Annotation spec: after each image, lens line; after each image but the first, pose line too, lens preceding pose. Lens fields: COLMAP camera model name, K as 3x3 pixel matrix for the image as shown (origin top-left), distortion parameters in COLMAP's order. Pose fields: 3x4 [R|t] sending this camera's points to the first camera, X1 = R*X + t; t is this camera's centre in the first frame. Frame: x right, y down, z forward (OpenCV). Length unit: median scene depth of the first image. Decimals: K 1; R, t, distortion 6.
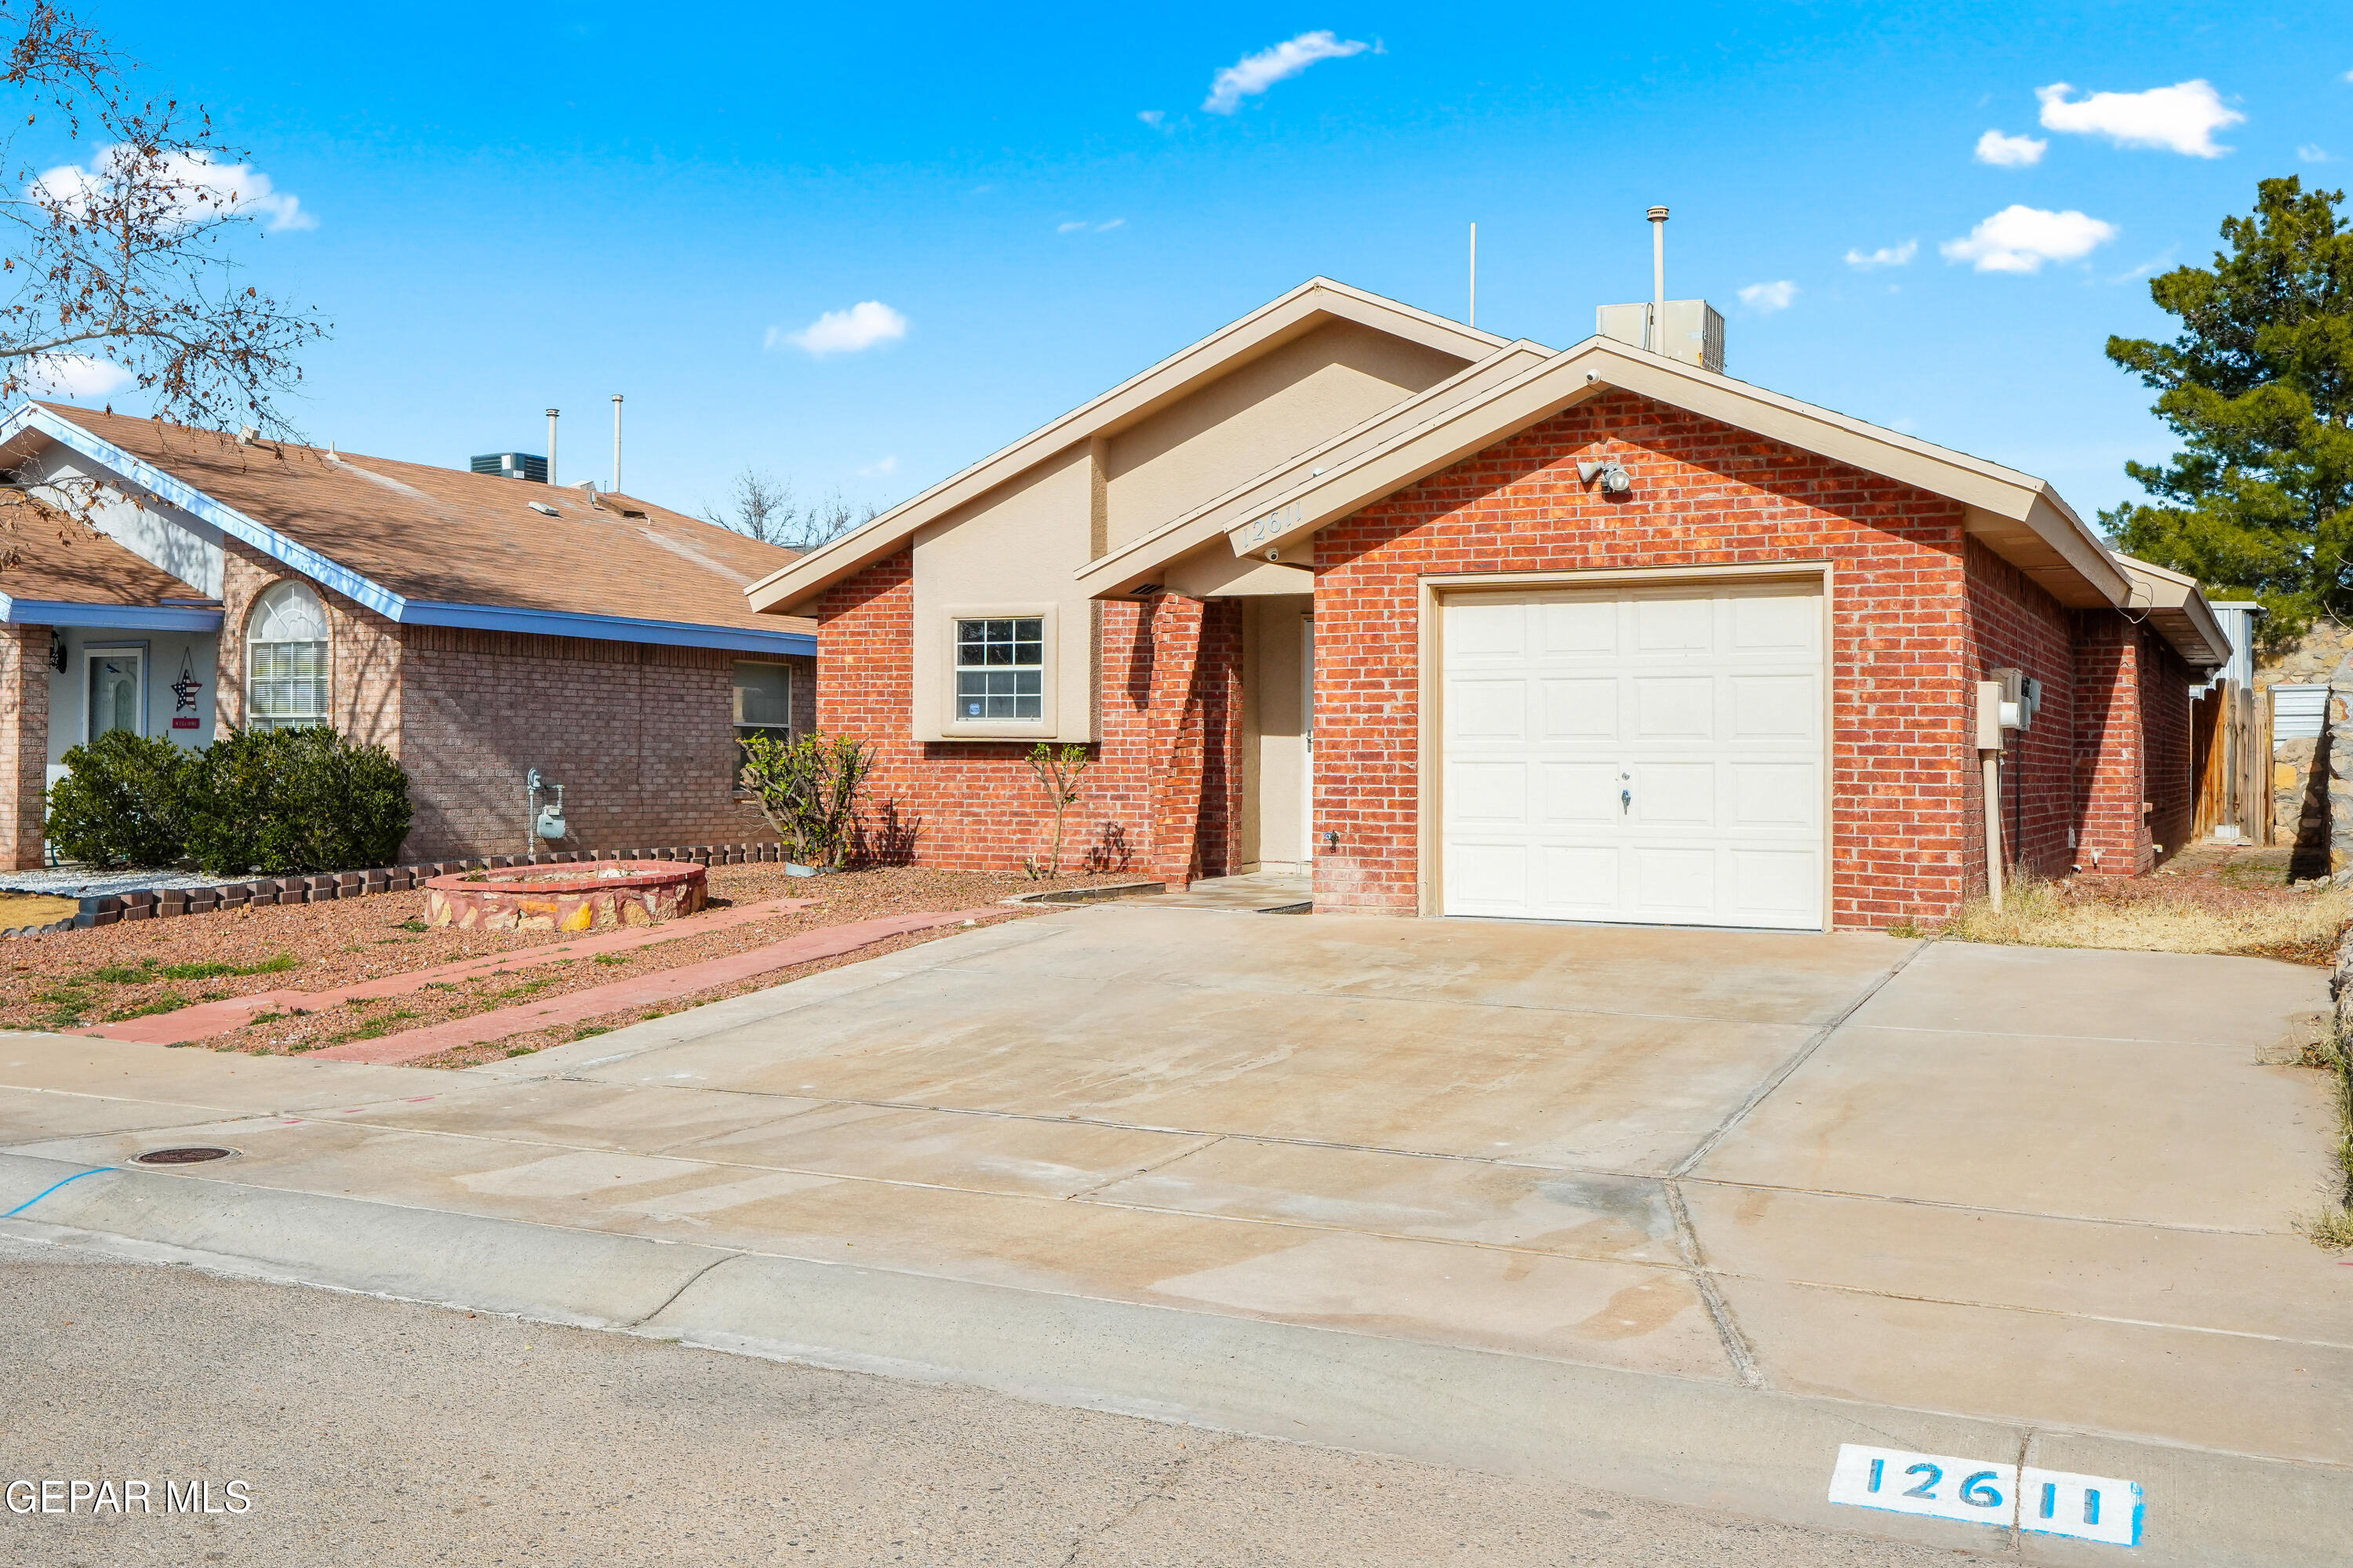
lens RADIAL K [[2044.5, 0, 1175.4], [0, 2044.5, 780.3], [0, 0, 1]] dist [-0.001018, 0.000046]
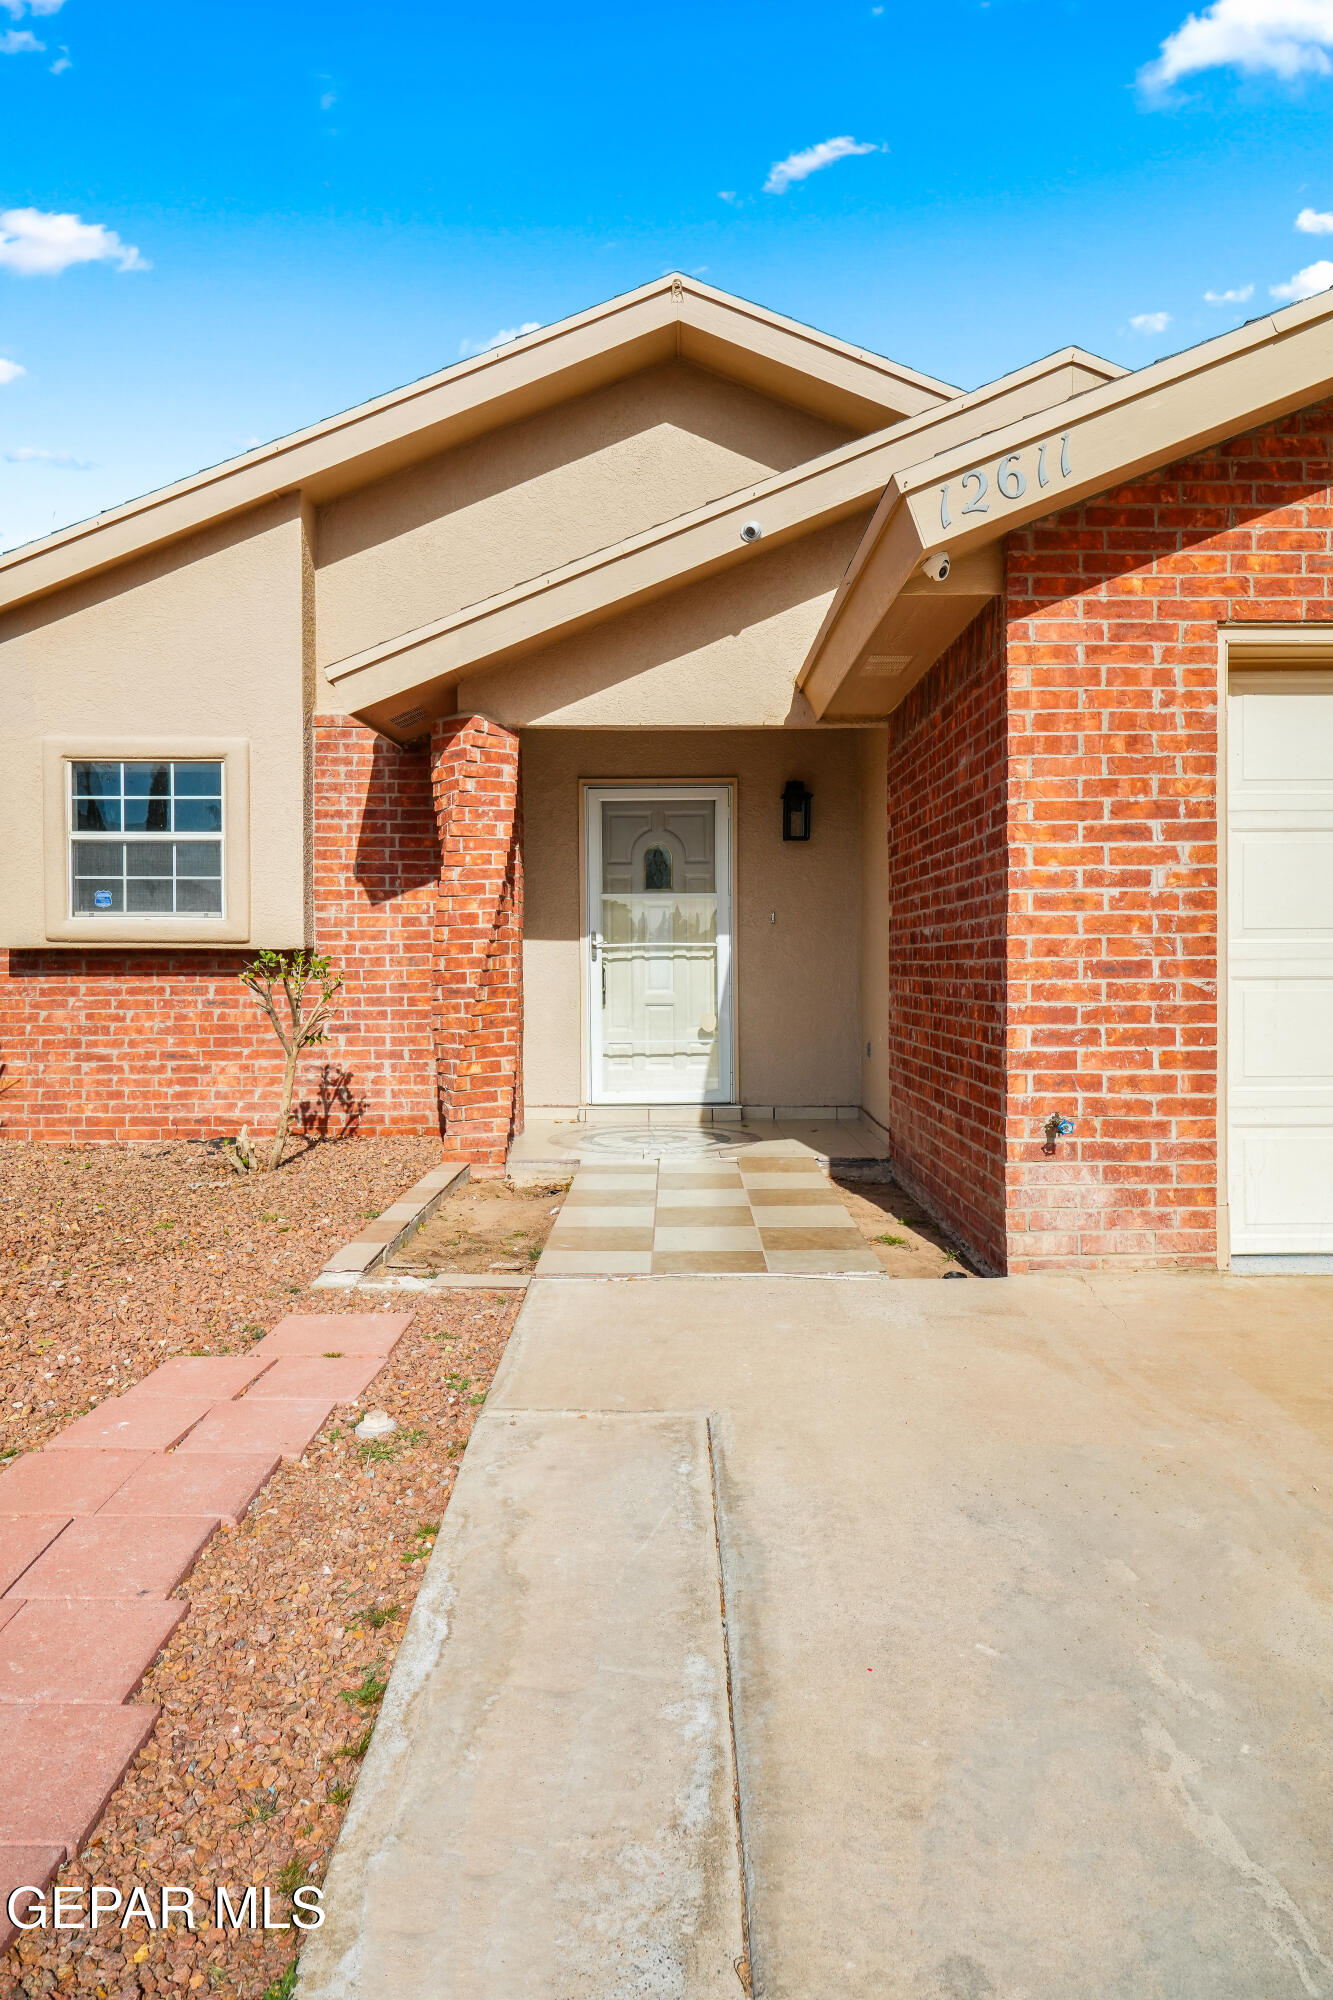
lens RADIAL K [[1278.4, 0, 668.4], [0, 1278.4, 994.2], [0, 0, 1]] dist [0.007522, -0.000577]
pose [[0.904627, -0.015915, 0.425907, -0.120659], [0.010624, 0.999834, 0.014795, -0.009196], [-0.426072, -0.008859, 0.904646, 0.606725]]
